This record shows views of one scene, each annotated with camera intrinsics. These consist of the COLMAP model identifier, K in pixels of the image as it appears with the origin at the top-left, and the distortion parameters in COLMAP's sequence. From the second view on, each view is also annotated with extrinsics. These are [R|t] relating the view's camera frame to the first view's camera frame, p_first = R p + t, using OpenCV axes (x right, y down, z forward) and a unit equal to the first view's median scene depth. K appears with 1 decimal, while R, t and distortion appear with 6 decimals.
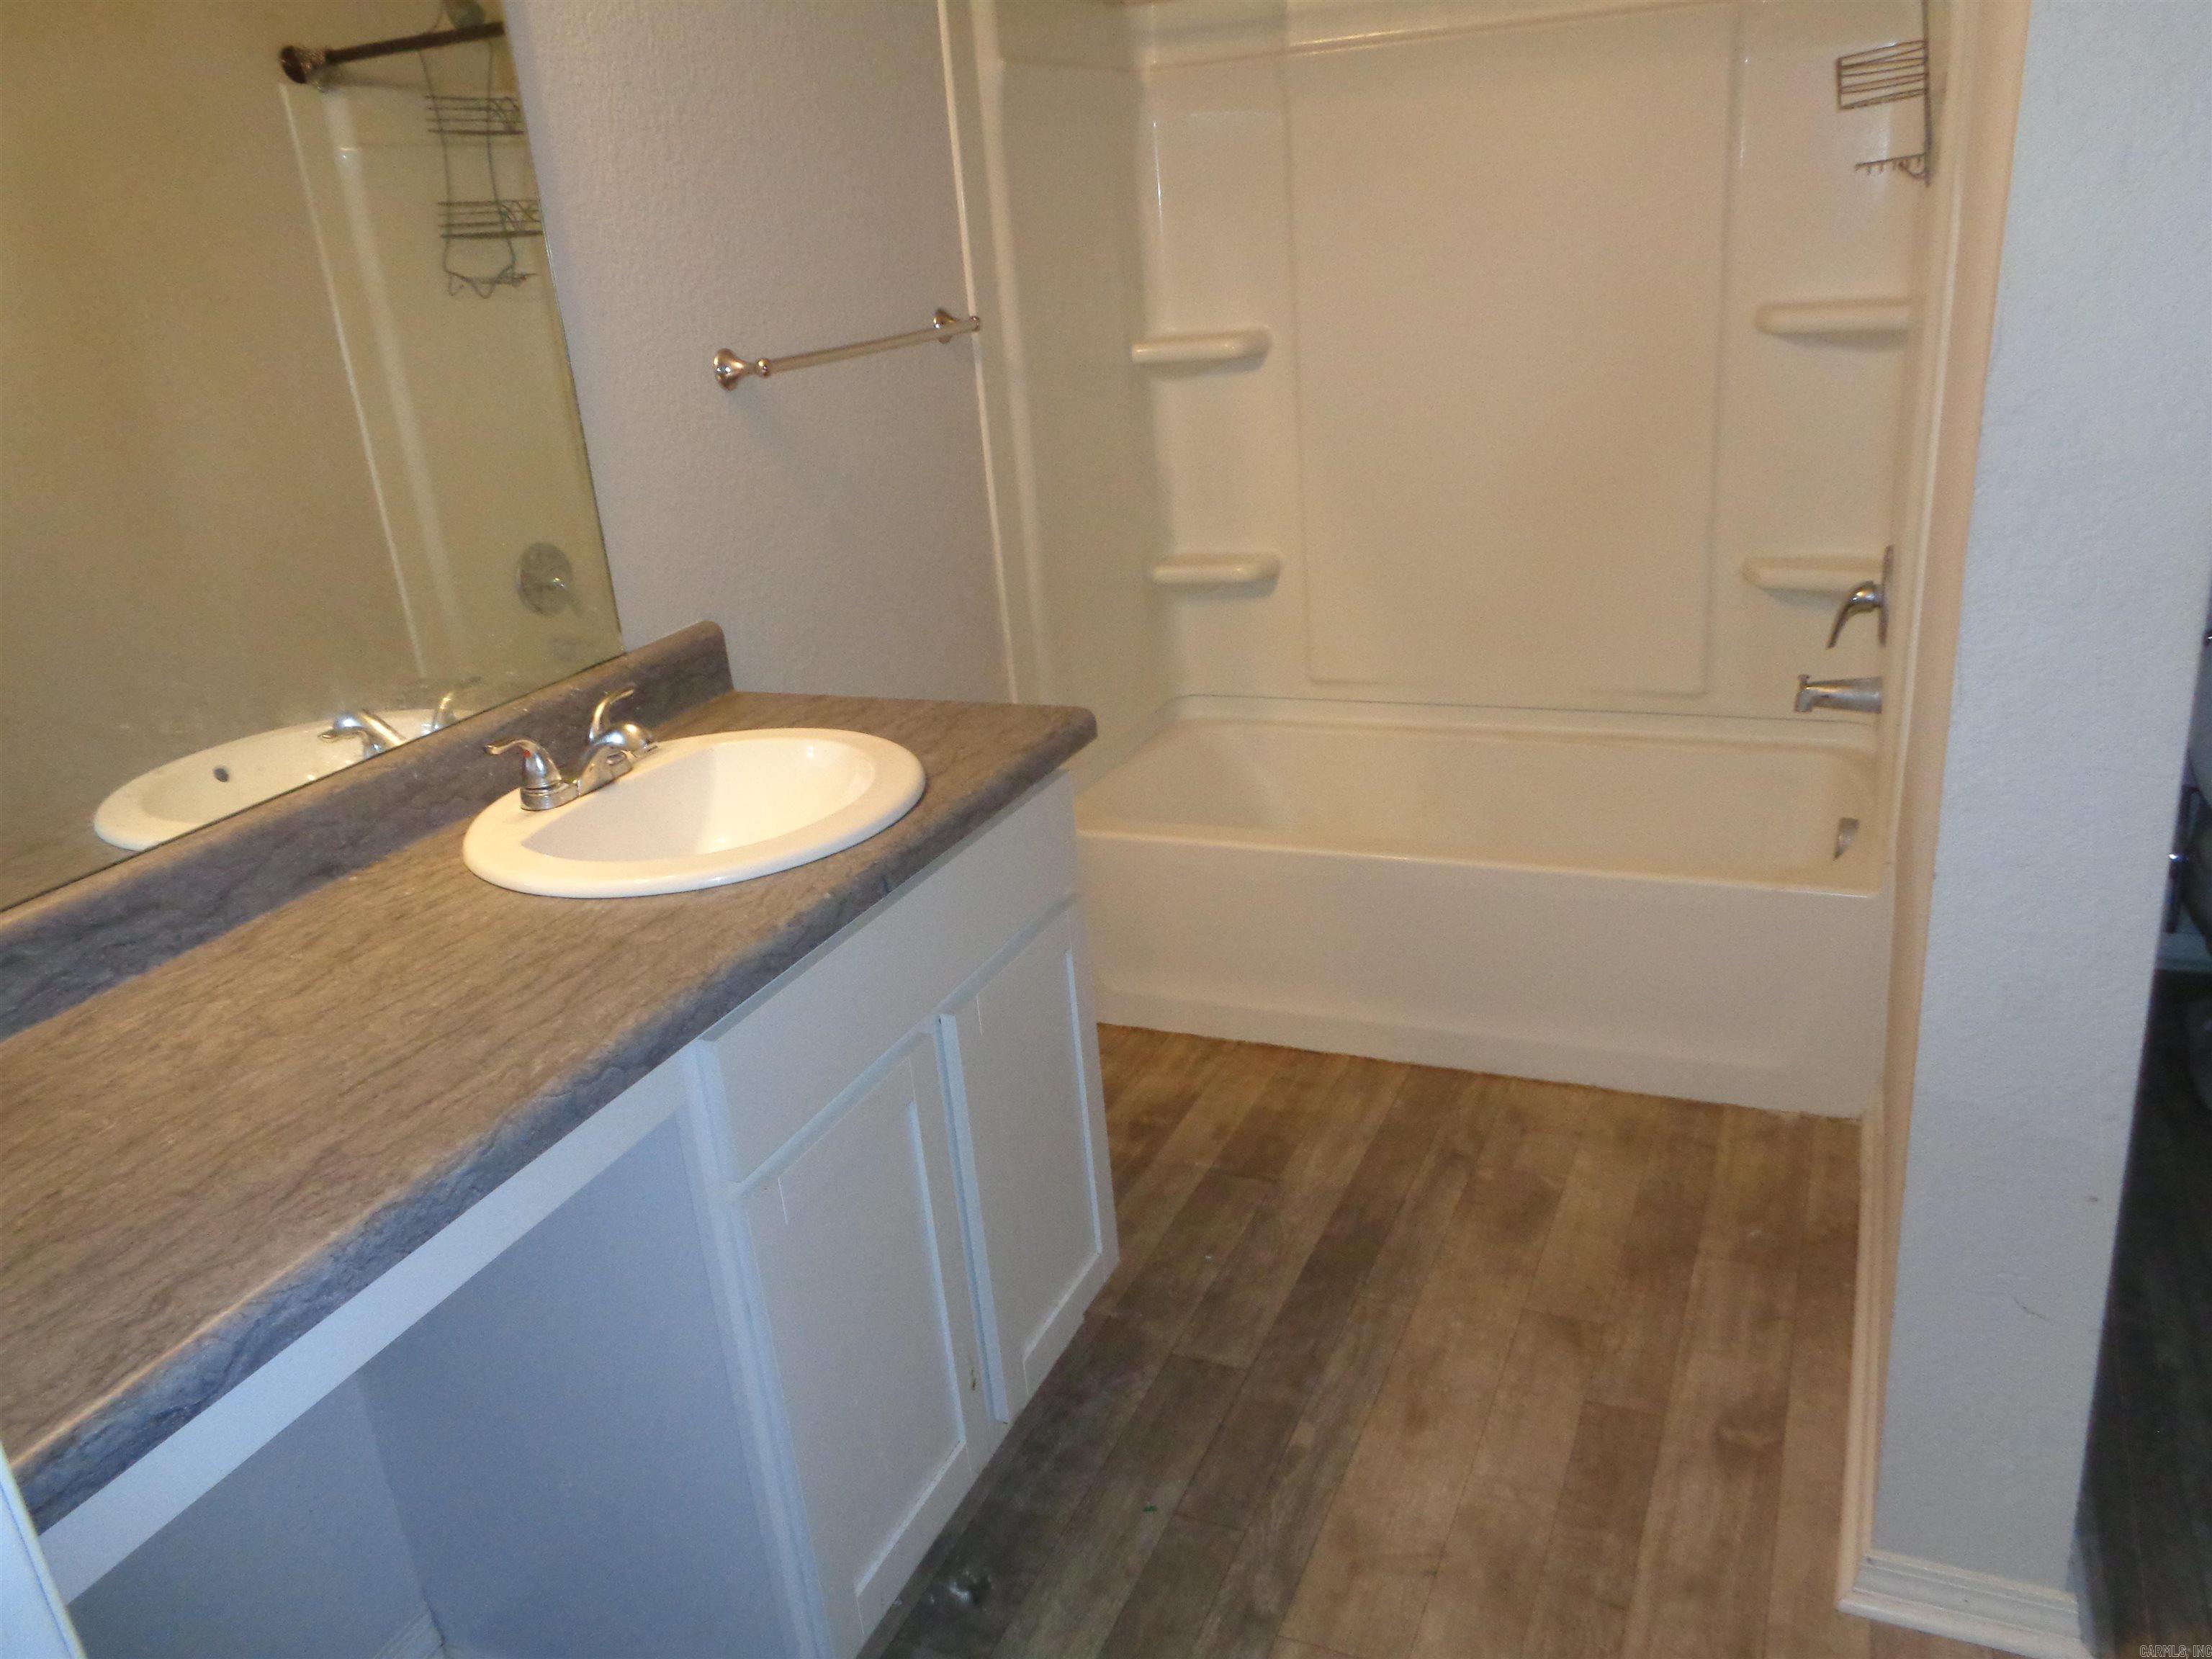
lens RADIAL K [[1662.6, 0, 1092.5], [0, 1662.6, 815.7], [0, 0, 1]] dist [-0.020923, 0.016832]
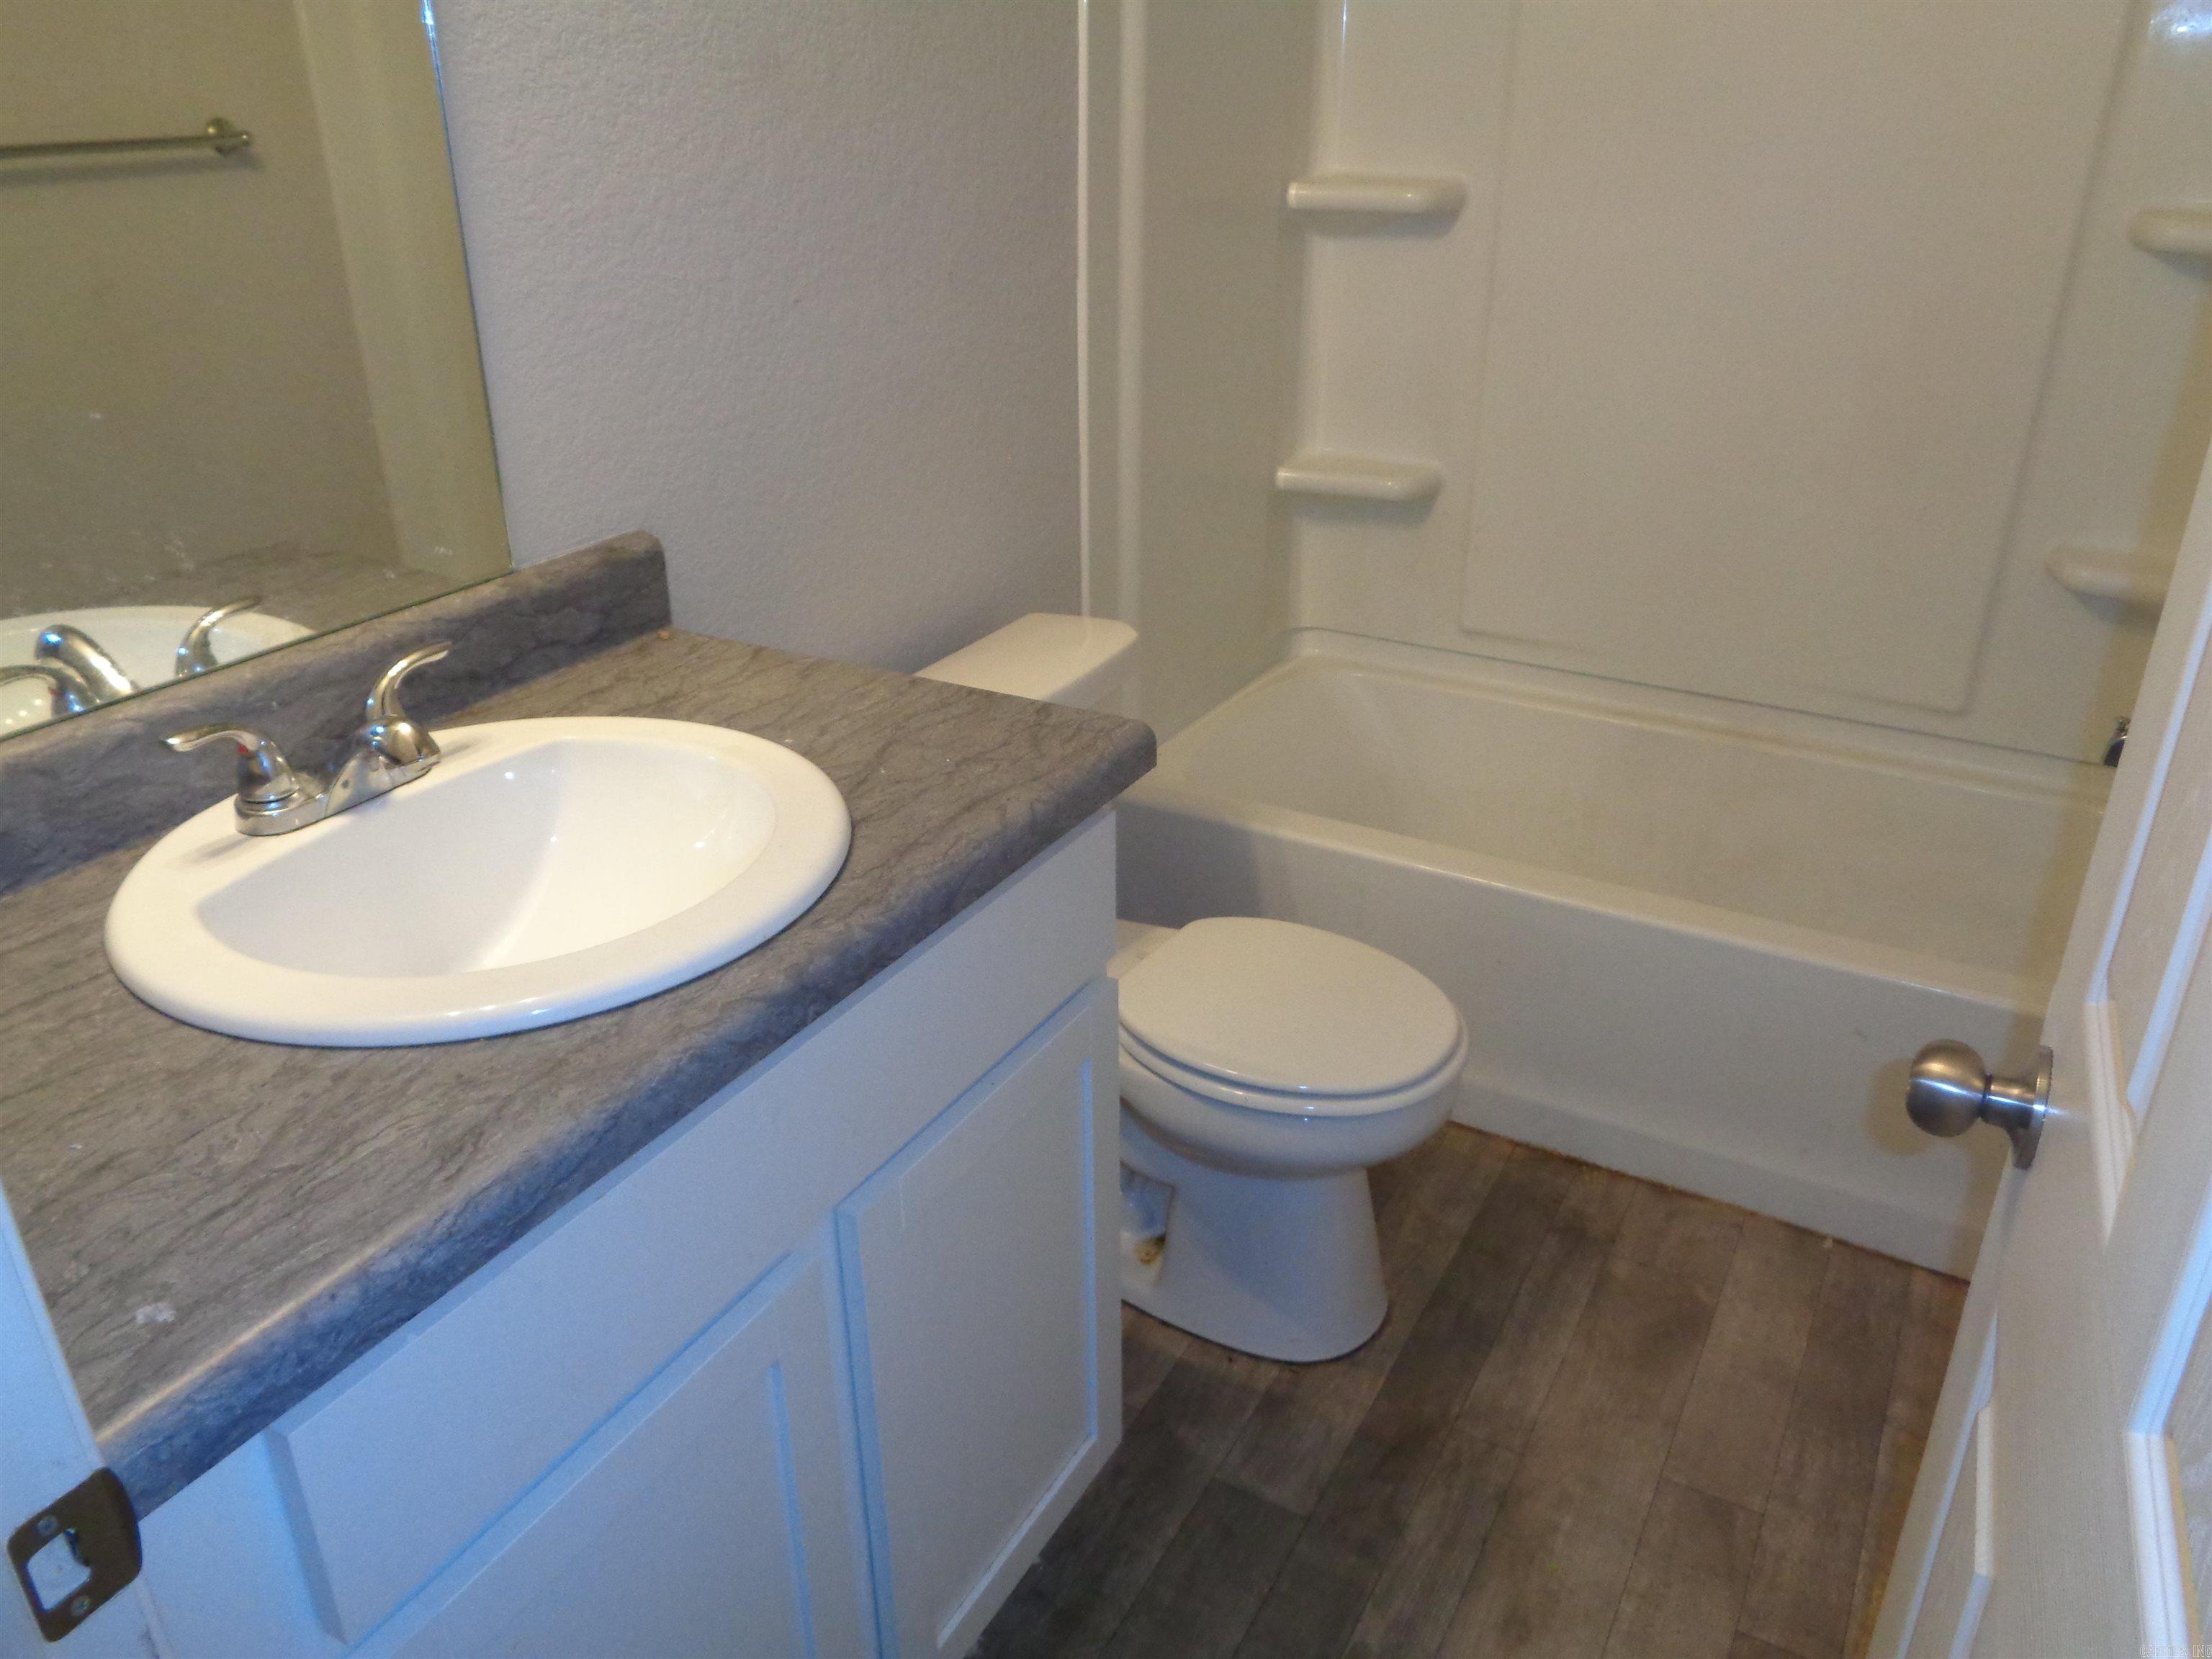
lens RADIAL K [[1662.6, 0, 1113.8], [0, 1662.6, 846.9], [0, 0, 1]] dist [-0.020923, 0.016832]
pose [[0.994277, 0.094377, -0.050067, 0.018282], [-0.090203, 0.992710, 0.079940, -0.077698], [0.057246, -0.074966, 0.995542, 0.394982]]
